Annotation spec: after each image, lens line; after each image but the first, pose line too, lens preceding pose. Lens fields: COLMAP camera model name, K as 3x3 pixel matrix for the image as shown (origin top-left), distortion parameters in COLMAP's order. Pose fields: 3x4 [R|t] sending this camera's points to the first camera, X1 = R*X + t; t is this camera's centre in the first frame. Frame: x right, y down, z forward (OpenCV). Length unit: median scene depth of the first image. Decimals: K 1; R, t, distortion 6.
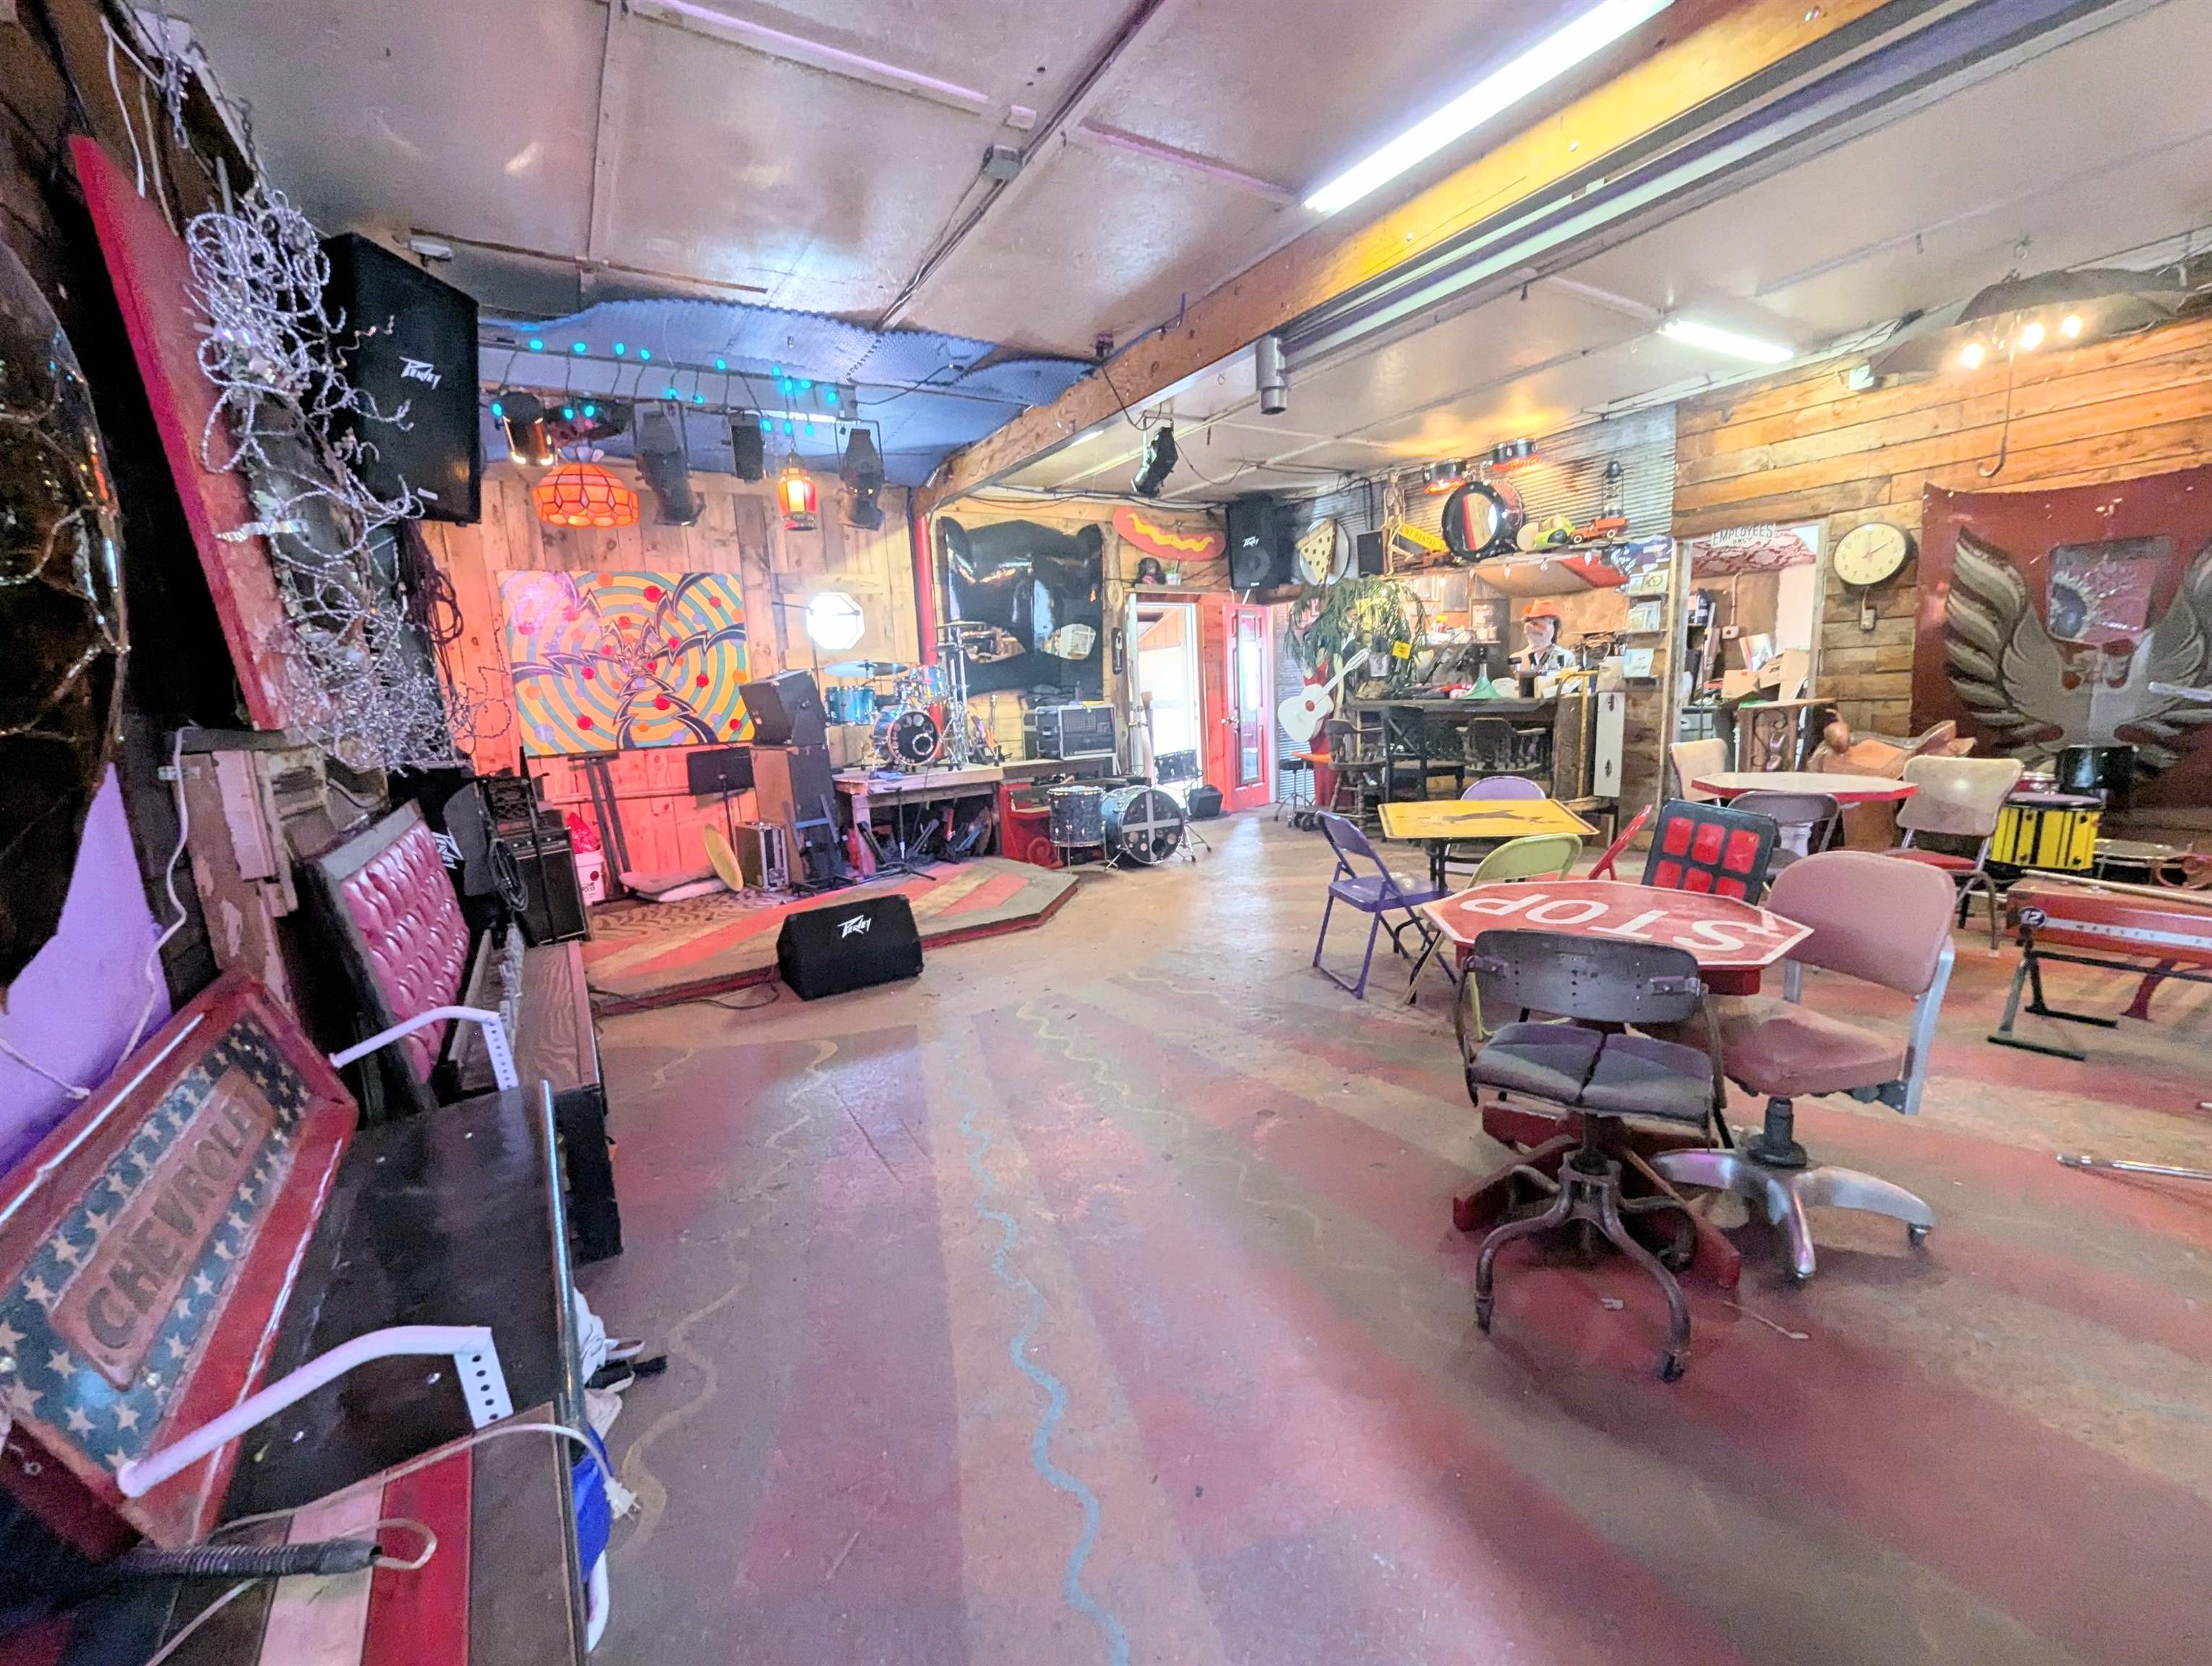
lens RADIAL K [[915.0, 0, 1105.7], [0, 915.0, 845.8], [0, 0, 1]] dist [-0.000882, -0.000194]
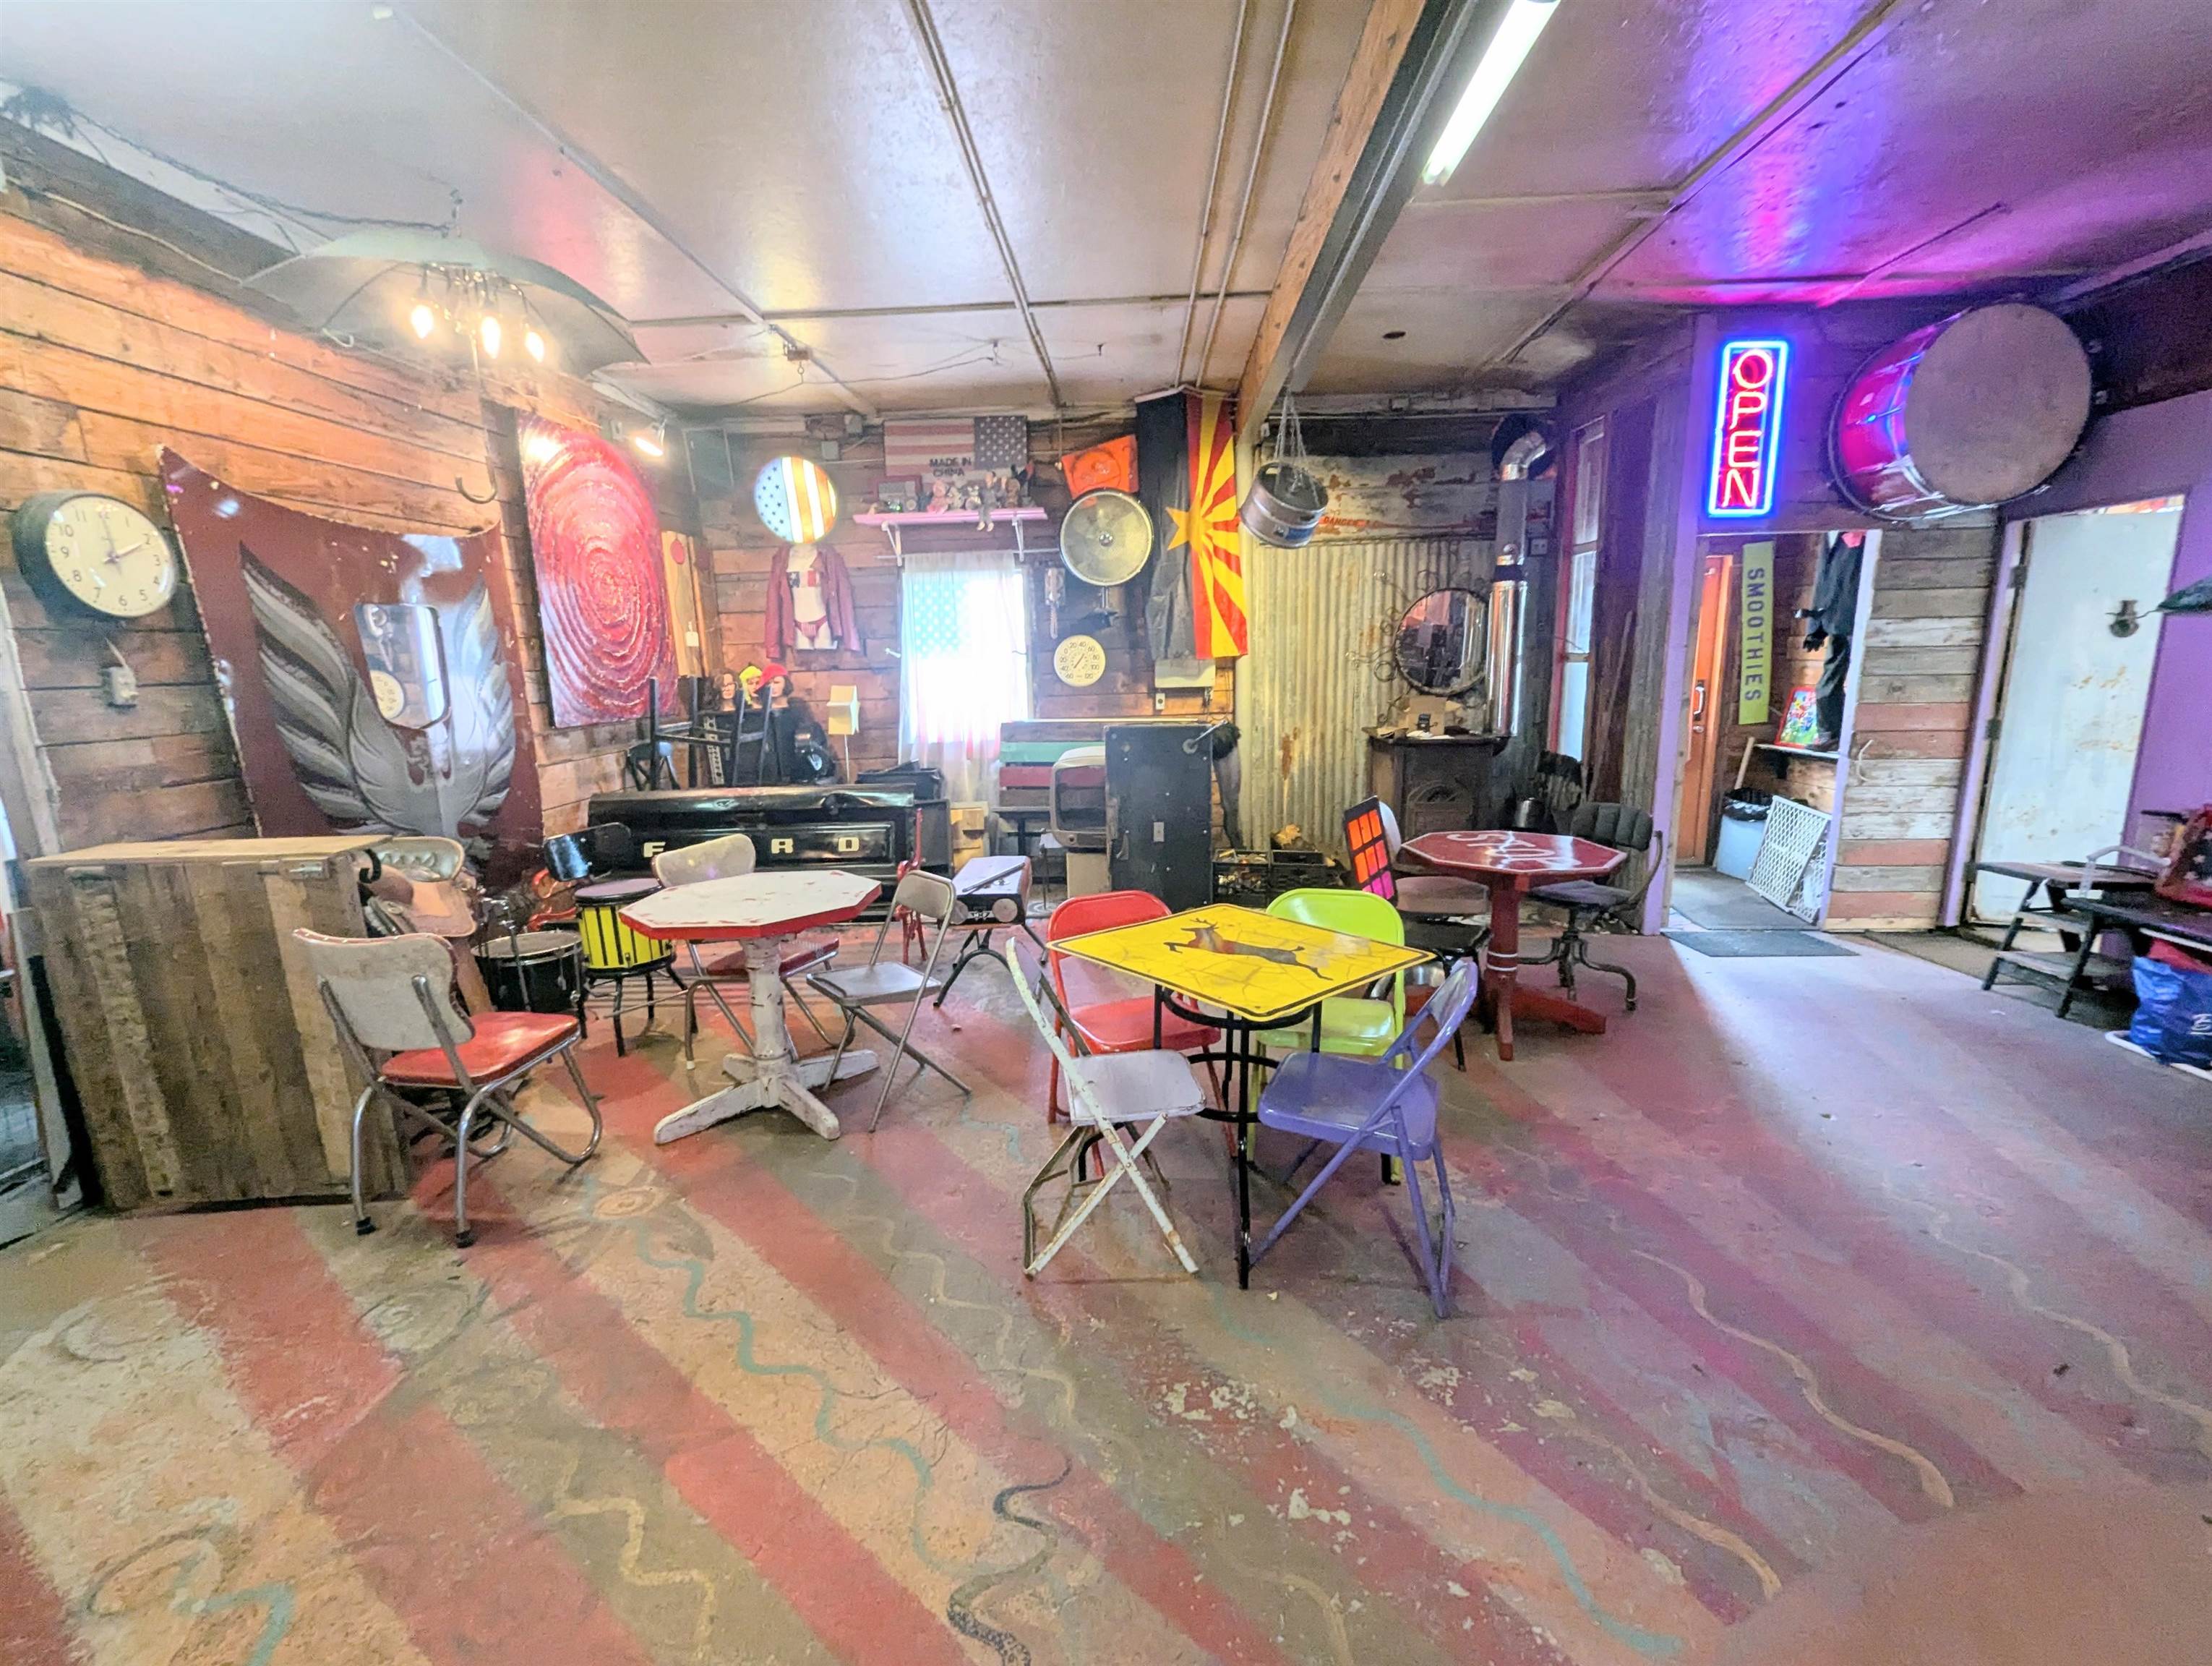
lens RADIAL K [[915.0, 0, 1105.7], [0, 915.0, 845.8], [0, 0, 1]] dist [-0.000882, -0.000194]
pose [[-0.830383, -0.039366, 0.555801, 0.099775], [0.160101, 0.938580, 0.305673, -0.251061], [-0.533697, 0.342810, -0.773078, 1.224531]]
